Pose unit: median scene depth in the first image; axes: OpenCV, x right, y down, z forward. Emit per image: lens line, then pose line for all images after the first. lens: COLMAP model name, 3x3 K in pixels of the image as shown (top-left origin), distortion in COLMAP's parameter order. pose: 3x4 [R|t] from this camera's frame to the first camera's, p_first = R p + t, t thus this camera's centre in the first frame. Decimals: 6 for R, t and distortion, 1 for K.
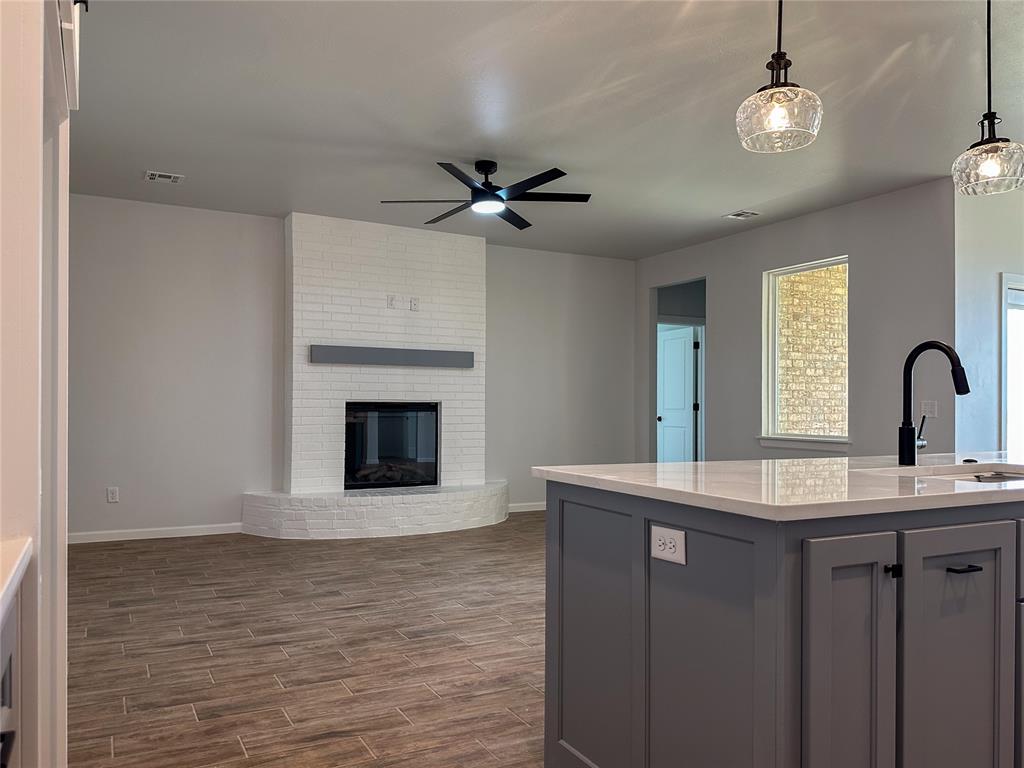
lens RADIAL K [[752.3, 0, 499.1], [0, 752.3, 418.0], [0, 0, 1]] dist [0.031523, -0.049268]
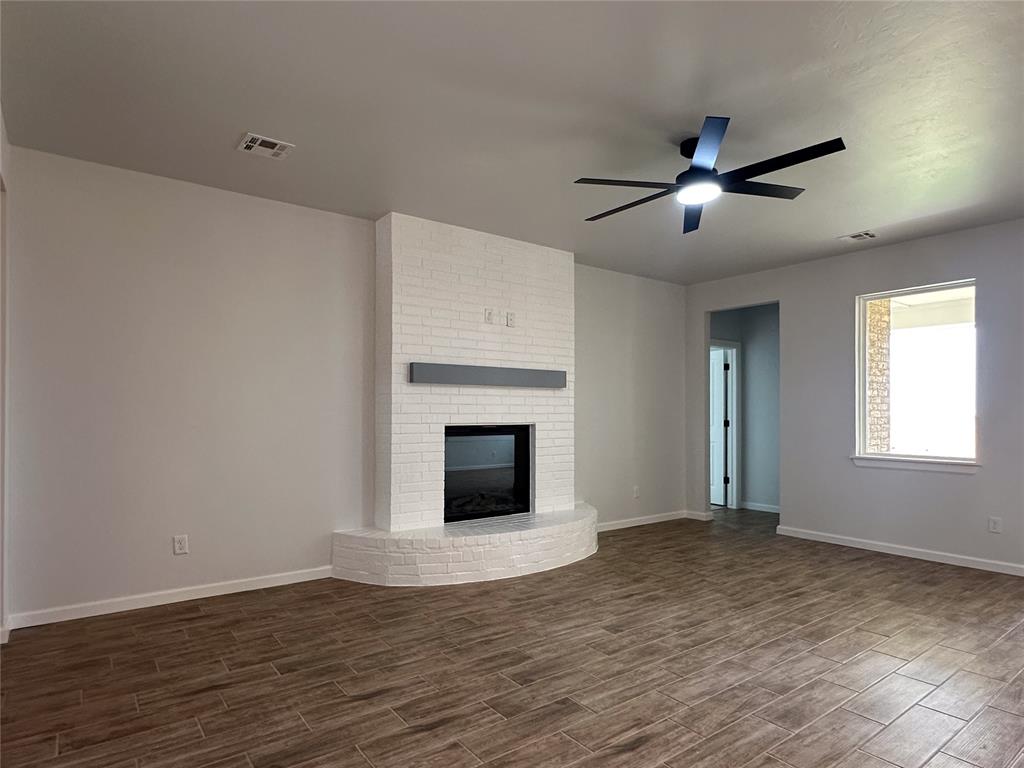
lens RADIAL K [[584.7, 0, 496.7], [0, 584.7, 397.2], [0, 0, 1]] dist [-0.000666, -0.000643]
pose [[0.989161, 0.001434, 0.146829, -0.247514], [0.005160, 0.998995, -0.044519, -0.023727], [-0.146746, 0.044794, 0.988160, 0.301704]]
